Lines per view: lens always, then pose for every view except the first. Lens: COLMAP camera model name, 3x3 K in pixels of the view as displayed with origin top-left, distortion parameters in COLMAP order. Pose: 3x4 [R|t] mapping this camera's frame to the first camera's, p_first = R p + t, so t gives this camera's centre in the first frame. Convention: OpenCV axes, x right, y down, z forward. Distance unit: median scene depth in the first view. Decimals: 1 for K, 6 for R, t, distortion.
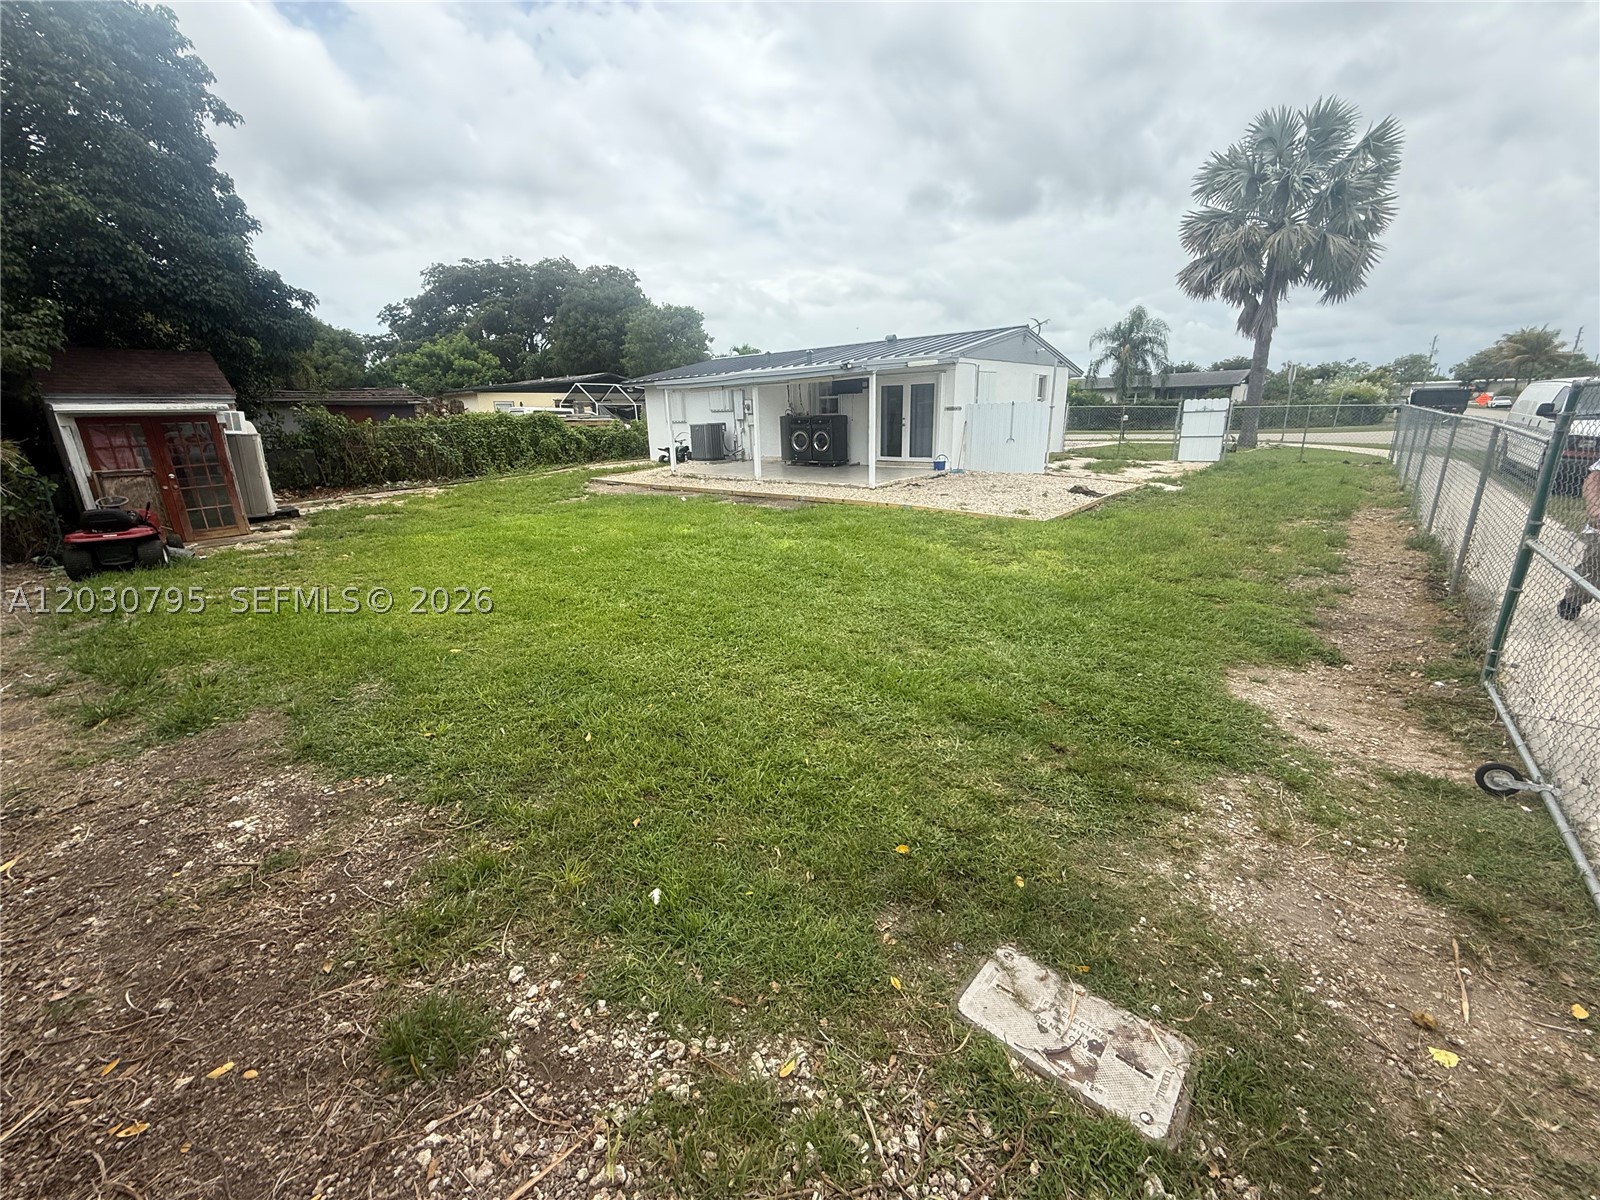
lens RADIAL K [[638.5, 0, 804.6], [0, 638.5, 600.5], [0, 0, 1]] dist [0.000594, -0.000059]
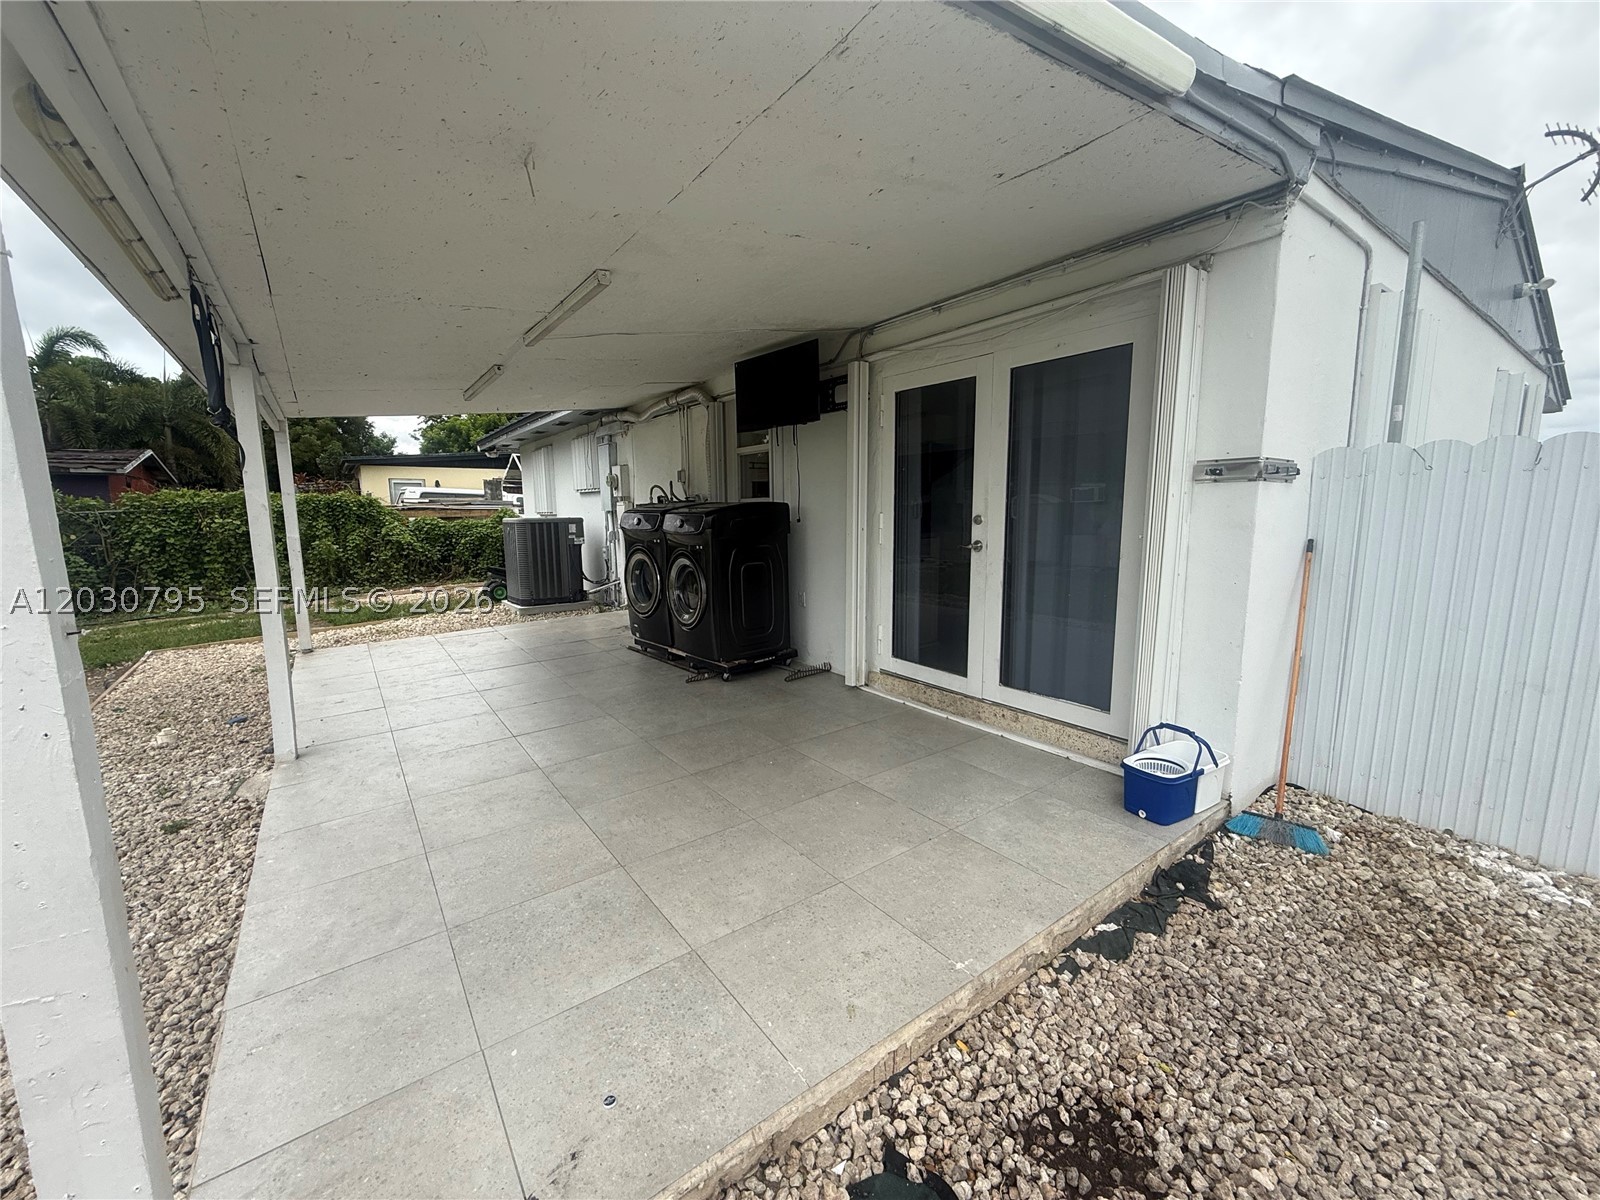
lens RADIAL K [[638.5, 0, 785.8], [0, 638.5, 598.3], [0, 0, 1]] dist [0.000594, -0.000059]
pose [[0.964684, 0.049650, -0.258688, 0.657250], [-0.085061, 0.988179, -0.127543, -0.972491], [0.249297, 0.145043, 0.957504, 3.366691]]
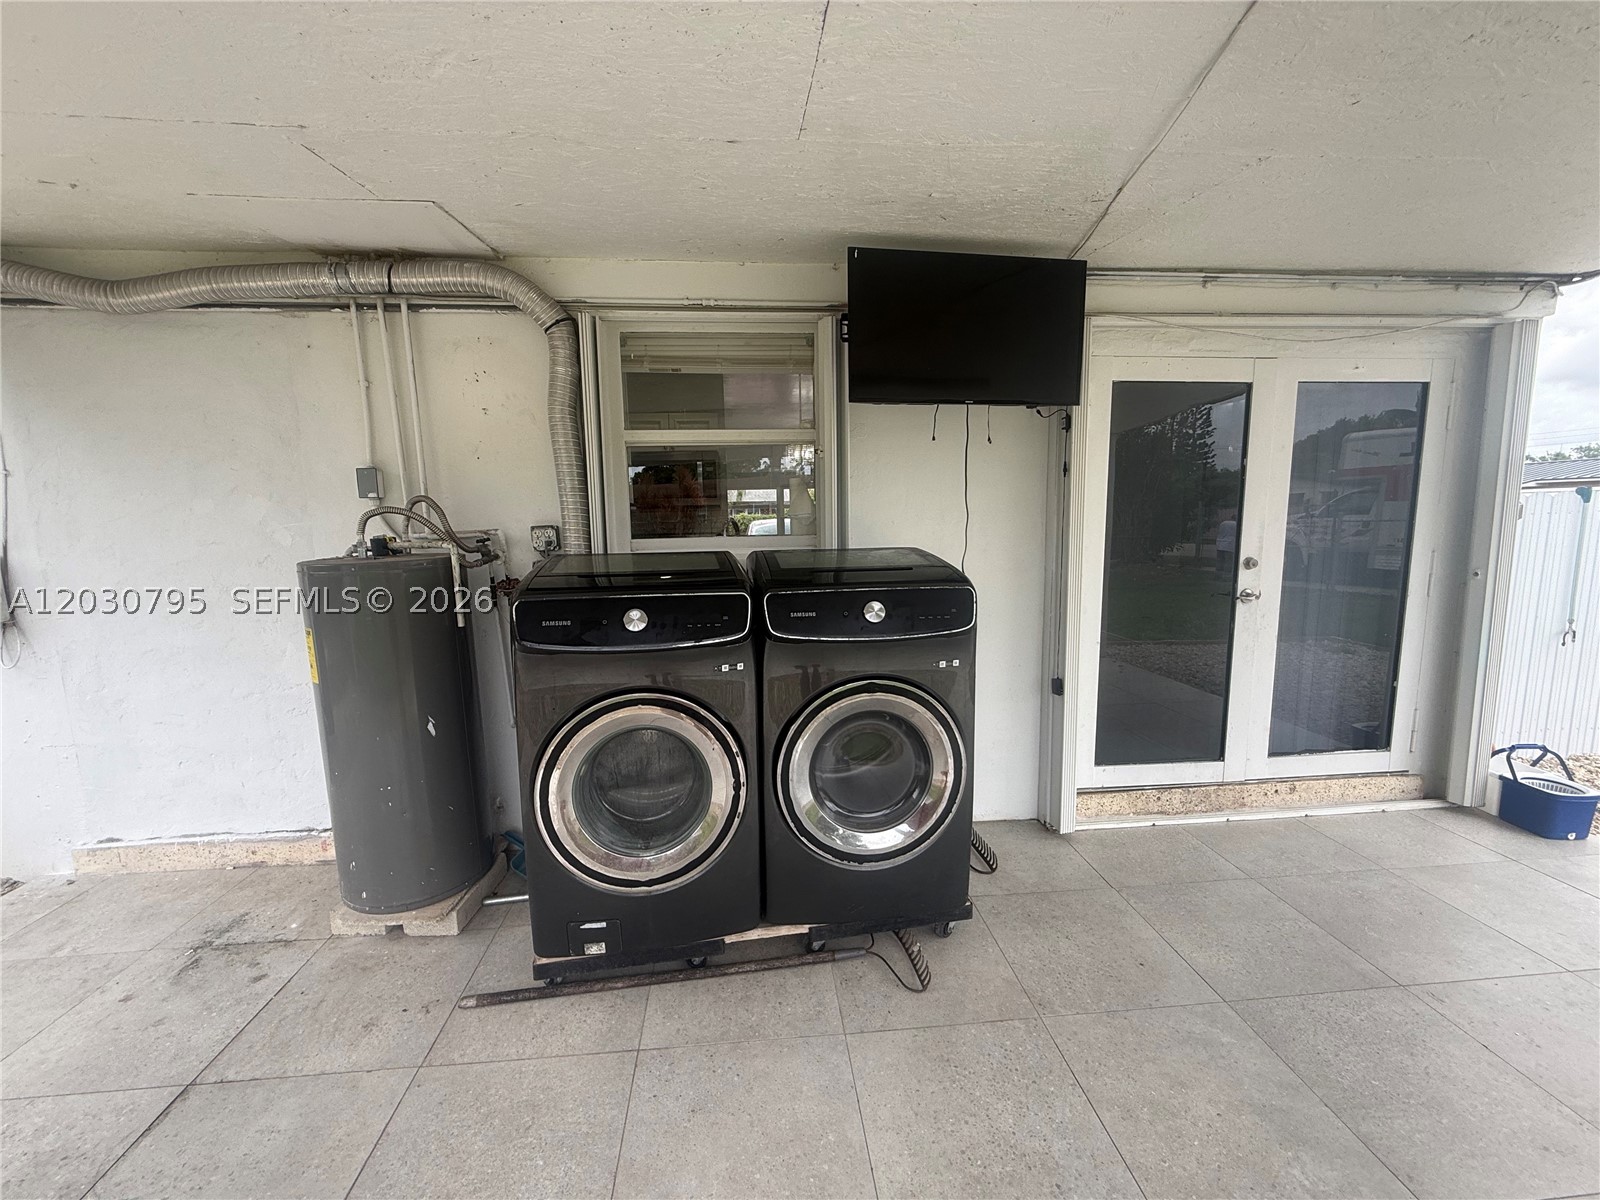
lens RADIAL K [[638.5, 0, 802.2], [0, 638.5, 600.1], [0, 0, 1]] dist [0.000594, -0.000059]
pose [[0.711975, -0.078634, 0.697788, -0.285891], [0.197403, 0.976050, -0.091425, -1.242731], [-0.673887, 0.202838, 0.710446, 4.210927]]
